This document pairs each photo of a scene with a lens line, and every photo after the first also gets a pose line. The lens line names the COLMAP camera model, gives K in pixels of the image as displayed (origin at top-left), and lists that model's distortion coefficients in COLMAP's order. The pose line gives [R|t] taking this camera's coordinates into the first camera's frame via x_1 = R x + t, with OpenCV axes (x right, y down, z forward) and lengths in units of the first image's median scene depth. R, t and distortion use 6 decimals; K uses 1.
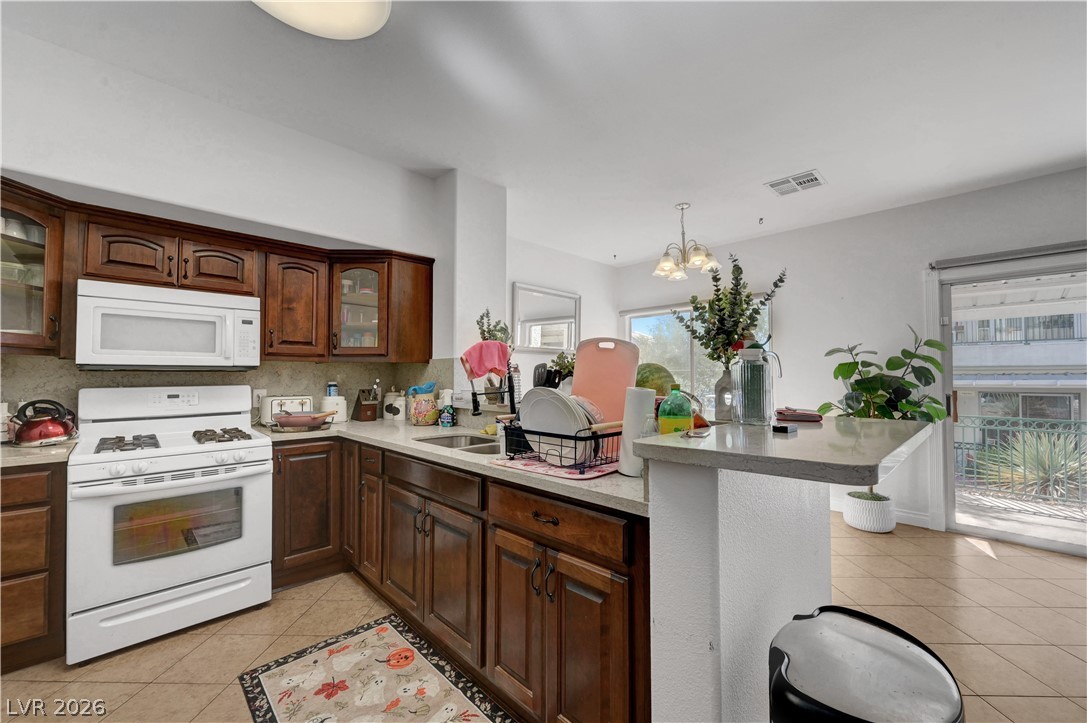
lens RADIAL K [[433.1, 0, 542.1], [0, 433.1, 365.6], [0, 0, 1]] dist [-0.003646, 0.001474]
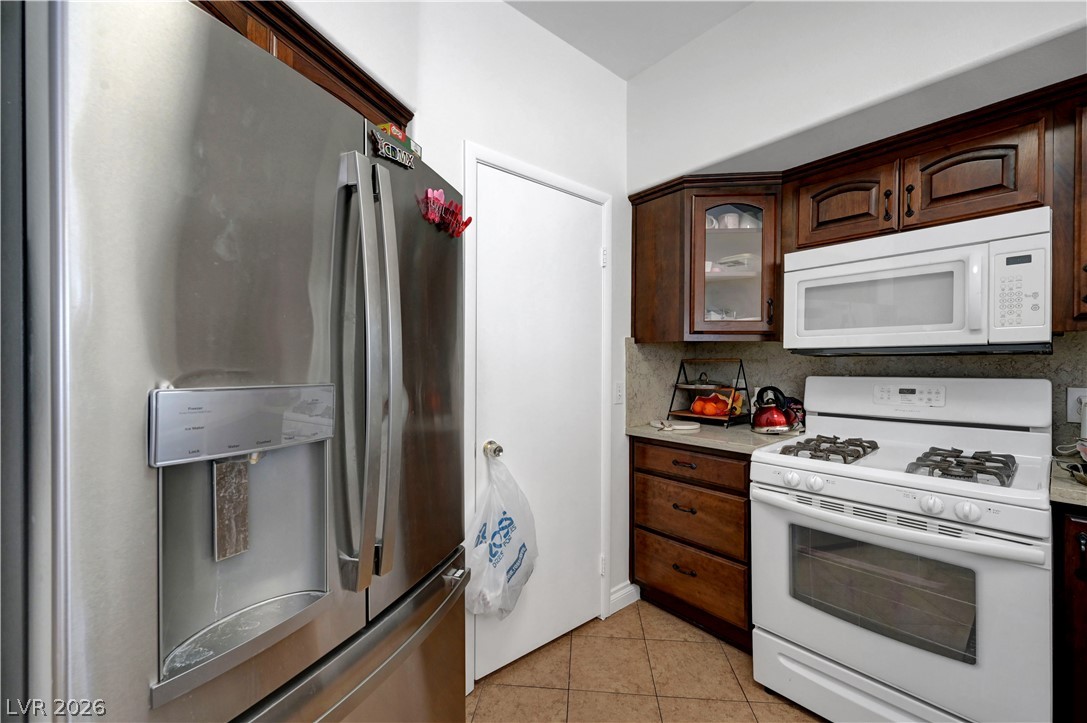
lens RADIAL K [[433.1, 0, 541.0], [0, 433.1, 365.1], [0, 0, 1]] dist [-0.003646, 0.001474]
pose [[-0.063209, 0.005399, -0.997986, -0.120673], [0.023860, 0.999708, 0.003897, 0.012247], [0.997715, -0.023565, -0.063320, 0.461991]]
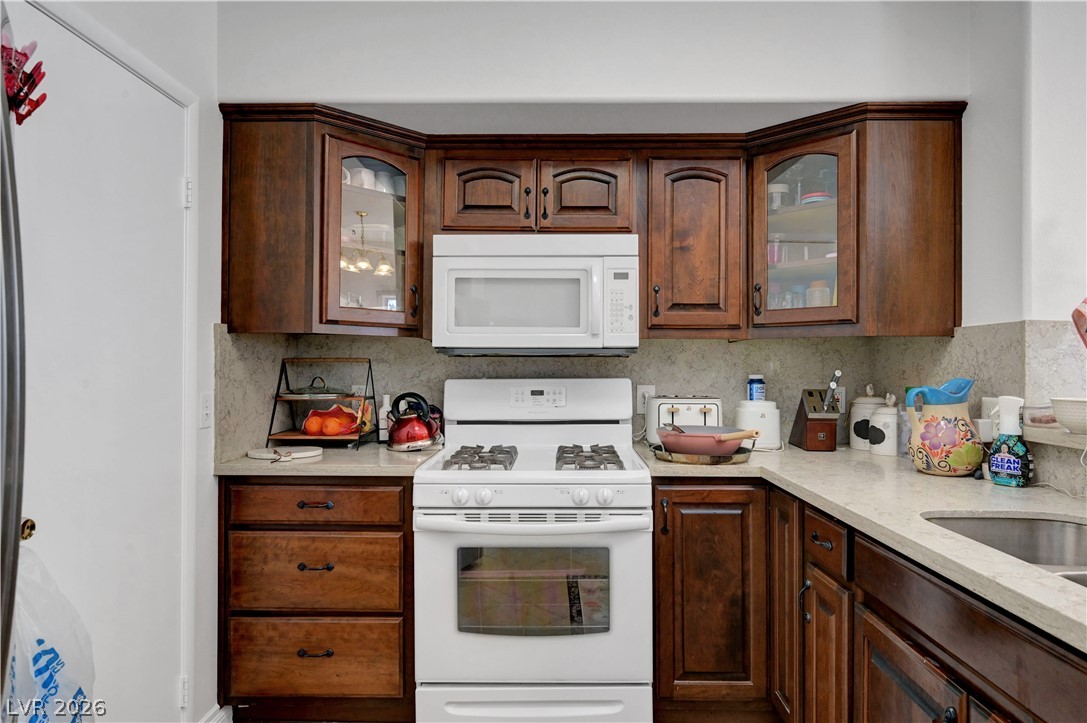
lens RADIAL K [[656.5, 0, 554.2], [0, 656.5, 361.9], [0, 0, 1]] dist [-0.005760, 0.003765]
pose [[0.714838, -0.000278, -0.699290, -0.100429], [0.013664, 0.999815, 0.013570, 0.007985], [0.699157, -0.019255, 0.714709, 0.272866]]
